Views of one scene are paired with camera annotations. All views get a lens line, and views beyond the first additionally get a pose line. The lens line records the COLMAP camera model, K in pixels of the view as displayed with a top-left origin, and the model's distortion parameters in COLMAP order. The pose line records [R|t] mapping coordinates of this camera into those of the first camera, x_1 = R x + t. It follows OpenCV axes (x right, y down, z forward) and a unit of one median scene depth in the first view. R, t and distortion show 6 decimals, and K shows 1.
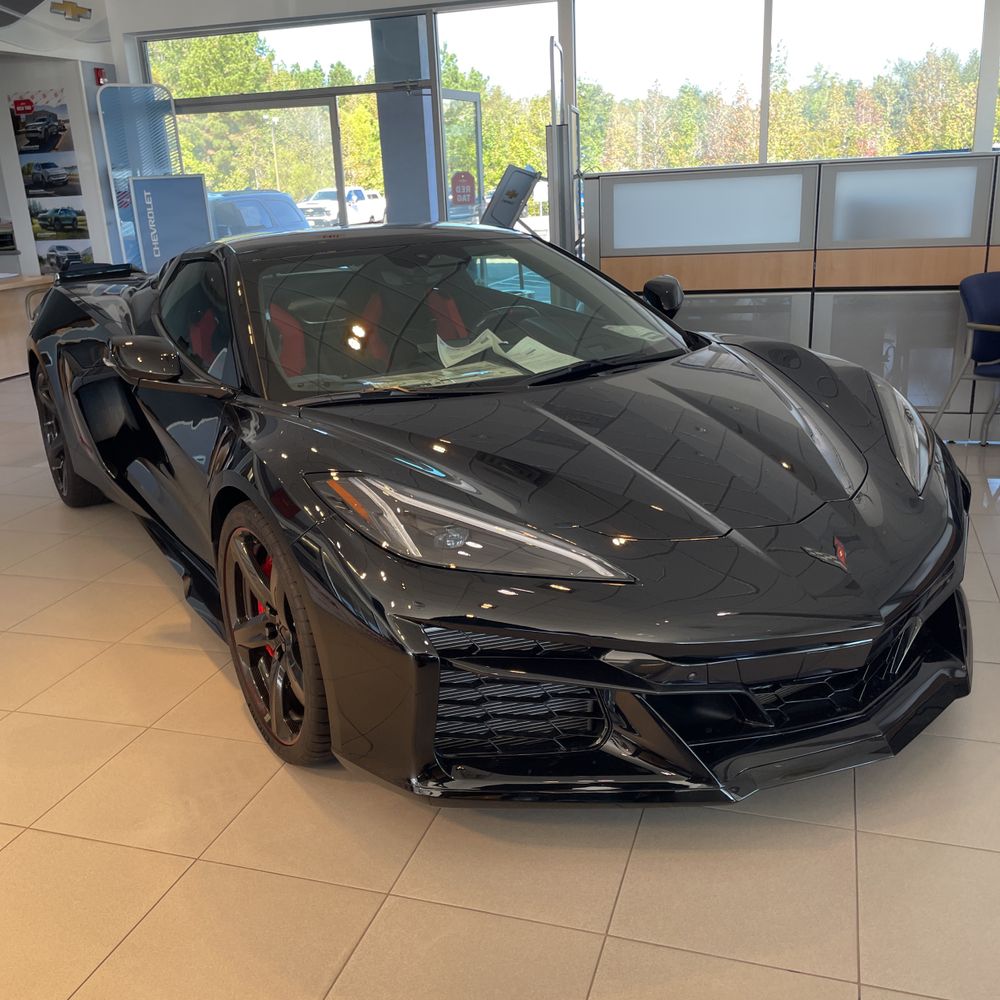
lens RADIAL K [[1020.0, 0, 500.0], [0, 1020.0, 500.0], [0, 0, 1]] dist [0.027099, -0.023208]
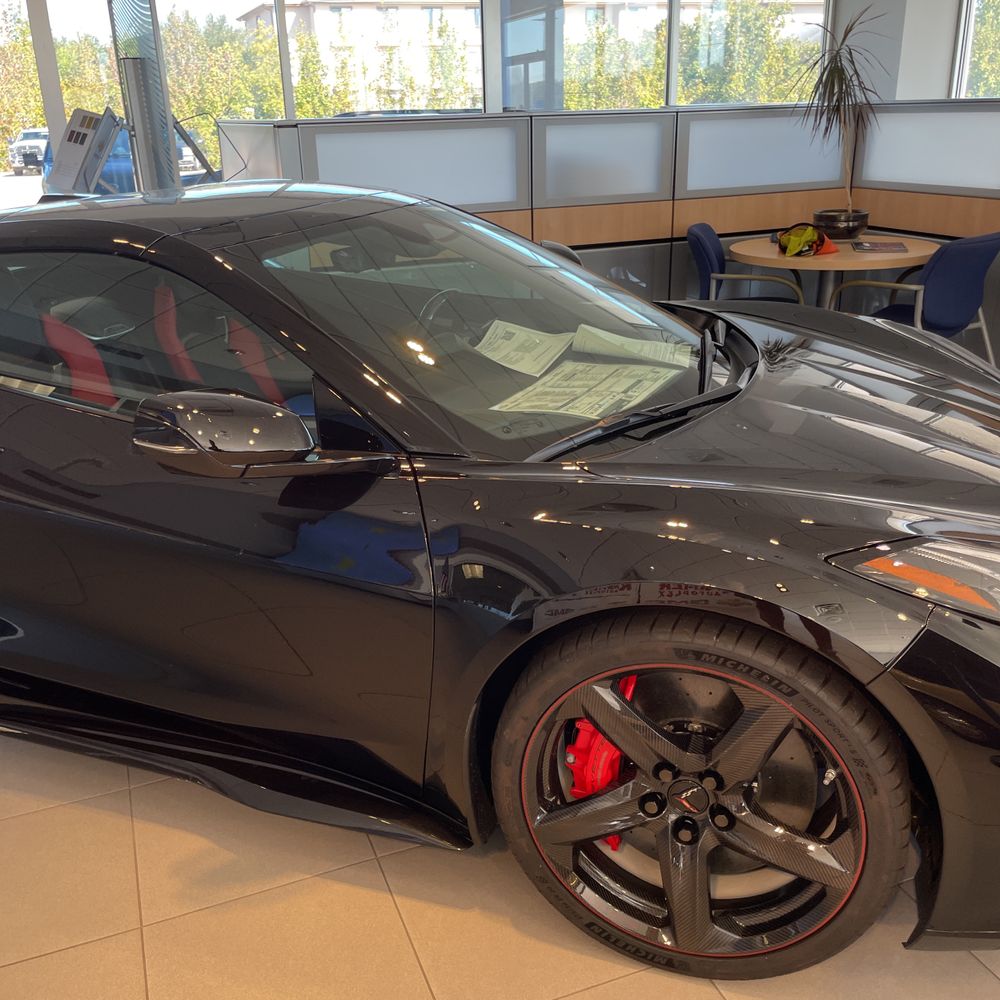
lens RADIAL K [[1020.9, 0, 500.0], [0, 1020.9, 500.0], [0, 0, 1]] dist [0.098258, -0.127215]
pose [[0.774944, -0.200892, 0.599253, -0.194497], [0.183717, 0.978800, 0.090550, -0.040826], [-0.604739, 0.039921, 0.795422, 0.154097]]
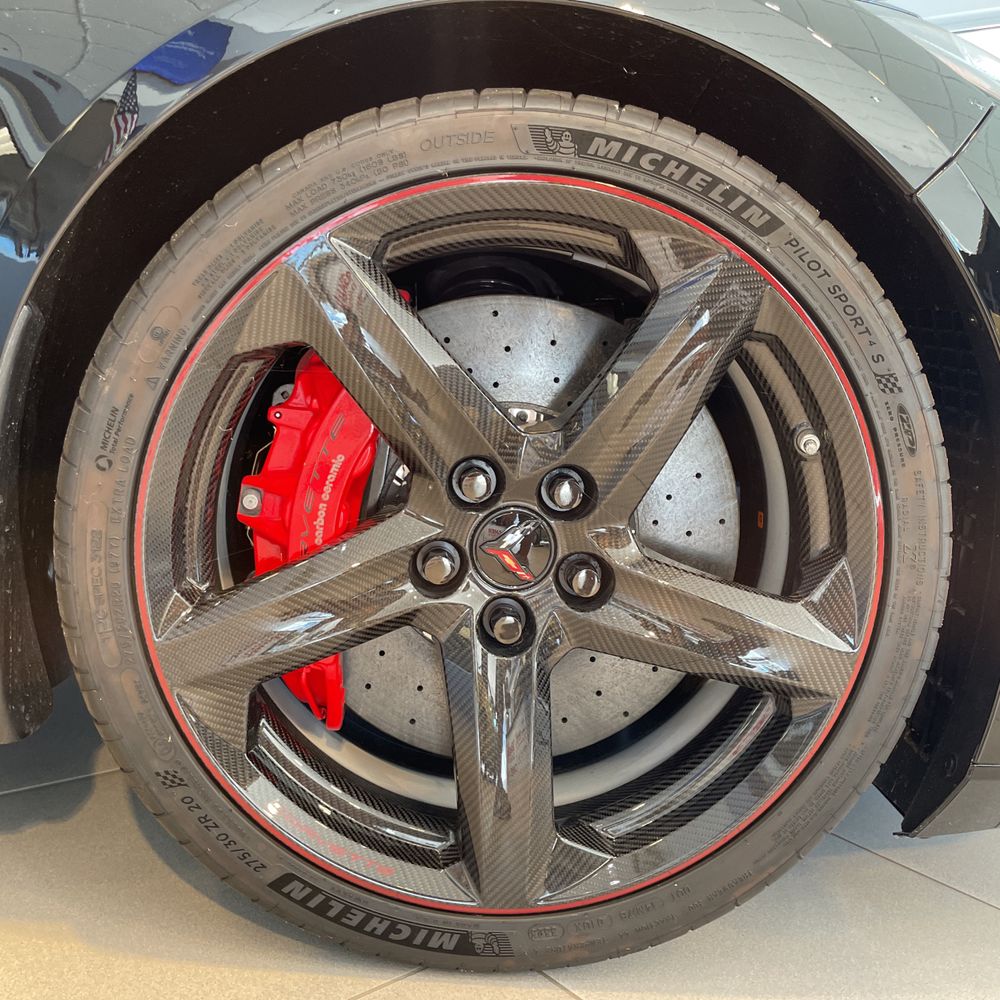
lens RADIAL K [[1020.9, 0, 500.0], [0, 1020.9, 500.0], [0, 0, 1]] dist [0.098258, -0.127215]
pose [[0.464444, -0.031066, 0.885058, -0.143229], [0.152169, 0.987321, -0.045197, 0.037056], [-0.872432, 0.155670, 0.463282, 0.246758]]
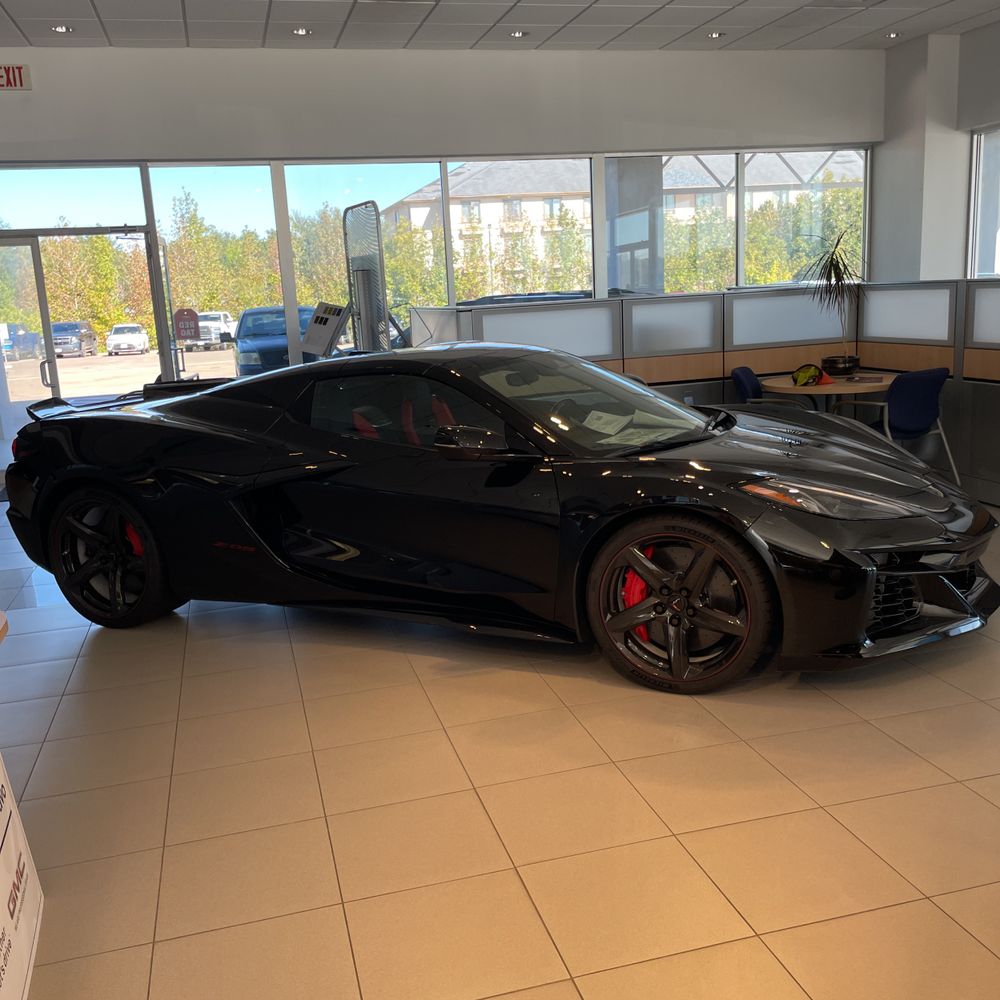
lens RADIAL K [[1020.9, 0, 500.0], [0, 1020.9, 500.0], [0, 0, 1]] dist [0.098258, -0.127215]
pose [[0.839907, -0.107137, 0.532051, -0.341907], [0.176935, 0.980817, -0.081809, 0.017183], [-0.513079, 0.162851, 0.842751, -0.035177]]
